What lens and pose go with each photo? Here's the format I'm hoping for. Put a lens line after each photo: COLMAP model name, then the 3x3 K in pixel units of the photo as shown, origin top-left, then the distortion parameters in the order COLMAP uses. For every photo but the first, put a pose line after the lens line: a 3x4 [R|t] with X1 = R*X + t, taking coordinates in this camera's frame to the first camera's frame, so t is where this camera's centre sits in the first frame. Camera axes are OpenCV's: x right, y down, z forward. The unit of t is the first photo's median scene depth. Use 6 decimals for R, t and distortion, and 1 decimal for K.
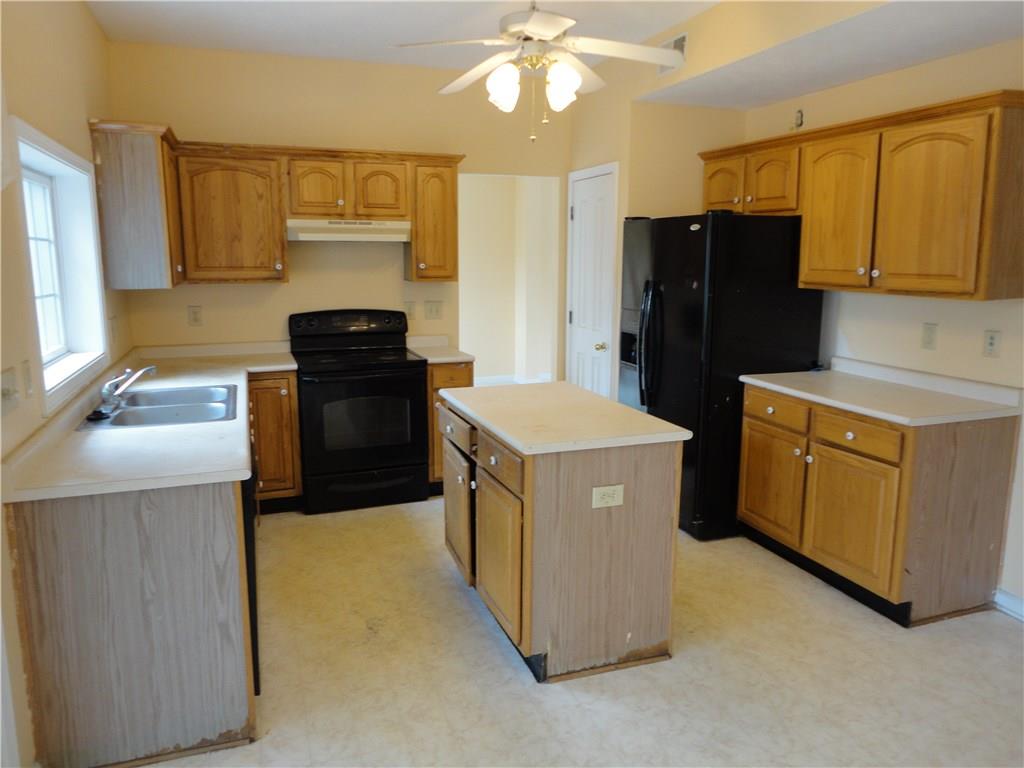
lens RADIAL K [[755.8, 0, 519.0], [0, 755.8, 380.3], [0, 0, 1]] dist [0.003214, -0.000644]
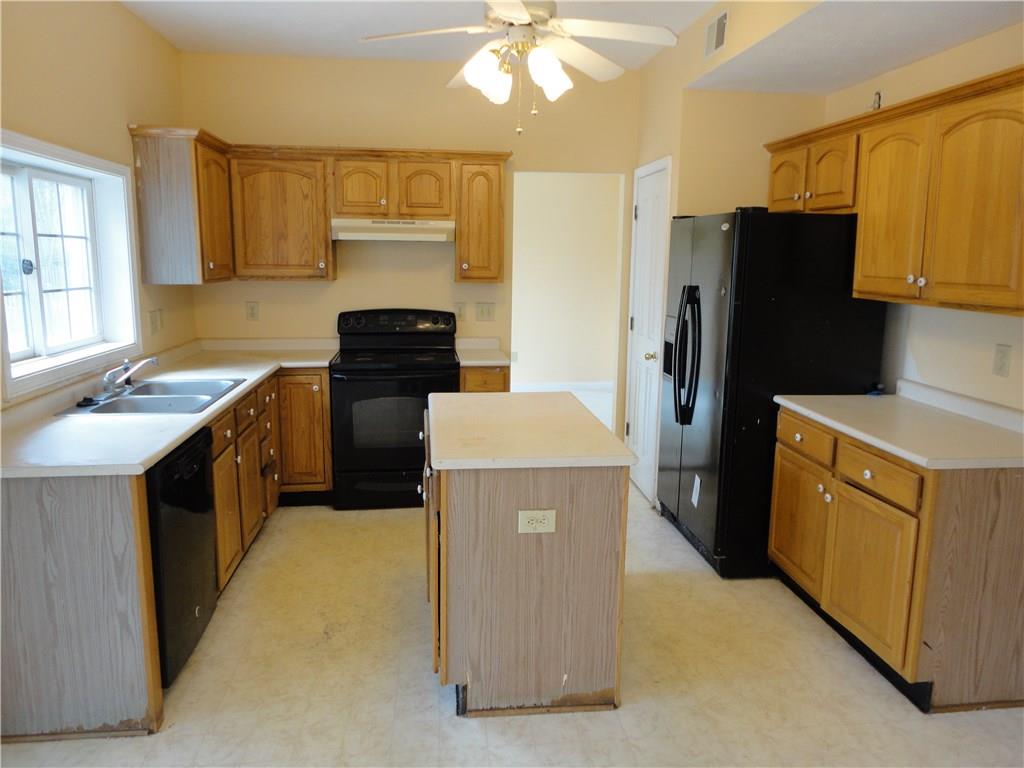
lens RADIAL K [[756.5, 0, 513.1], [0, 756.5, 380.9], [0, 0, 1]] dist [0.001862, 0.003021]
pose [[0.972413, 0.048040, -0.228264, 0.205389], [-0.048520, 0.998816, 0.003511, -0.012152], [0.228162, 0.007661, 0.973593, 0.077216]]
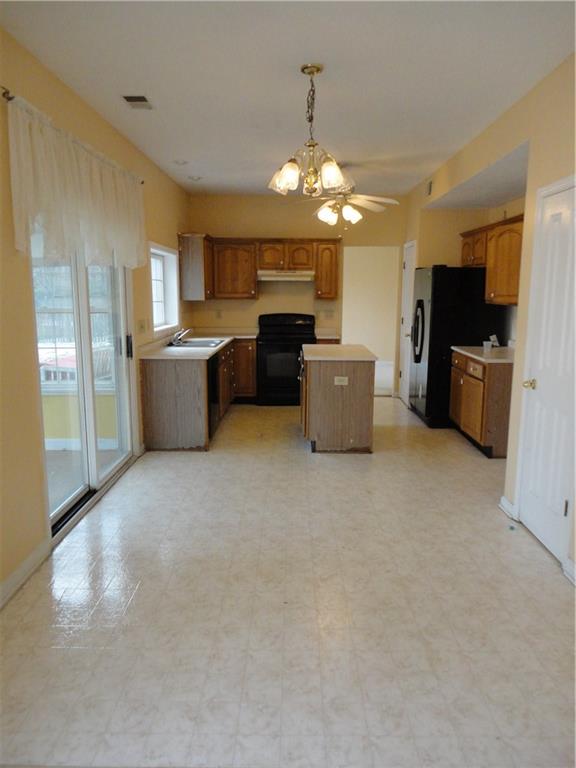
lens RADIAL K [[565.4, 0, 288.0], [0, 565.4, 384.0], [0, 0, 1]] dist [0.003411, 0.000756]
pose [[0.935018, 0.060711, -0.349365, 0.436251], [-0.061545, 0.998066, 0.008723, 0.112952], [0.349219, 0.013345, 0.936946, -0.595441]]
